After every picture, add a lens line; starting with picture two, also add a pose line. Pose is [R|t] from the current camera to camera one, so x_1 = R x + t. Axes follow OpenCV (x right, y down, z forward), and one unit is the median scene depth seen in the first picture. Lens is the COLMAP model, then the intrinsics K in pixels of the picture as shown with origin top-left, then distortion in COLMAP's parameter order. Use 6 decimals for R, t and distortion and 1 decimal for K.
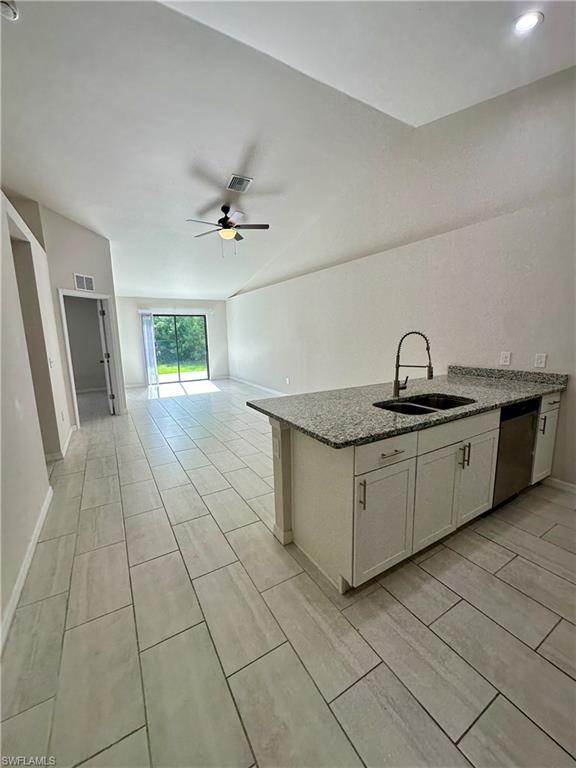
lens RADIAL K [[306.2, 0, 288.0], [0, 306.2, 384.0], [0, 0, 1]] dist [-0.003722, -0.000133]
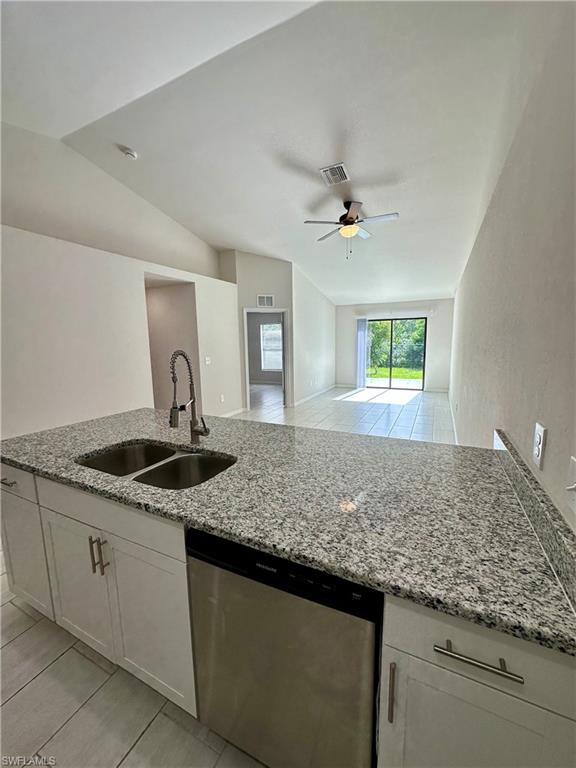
lens RADIAL K [[306.2, 0, 288.0], [0, 306.2, 384.0], [0, 0, 1]] dist [-0.003722, -0.000133]
pose [[0.542661, 0.127592, -0.830204, 0.297725], [-0.130532, 0.989198, 0.066705, -0.047810], [0.829747, 0.072171, 0.553454, 0.226429]]
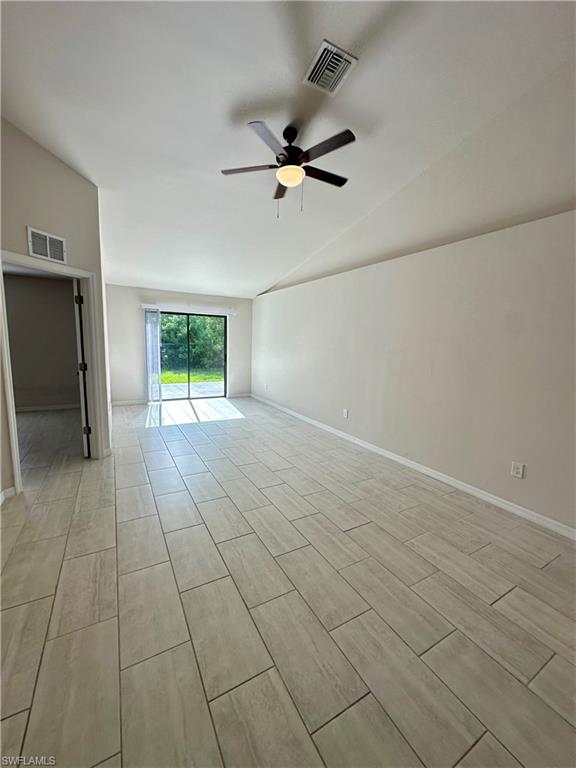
lens RADIAL K [[306.2, 0, 288.0], [0, 306.2, 384.0], [0, 0, 1]] dist [-0.003722, -0.000133]
pose [[0.998433, 0.053626, -0.016010, -0.099375], [-0.054040, 0.998184, -0.026625, -0.041416], [0.014554, 0.027449, 0.999517, 0.242179]]
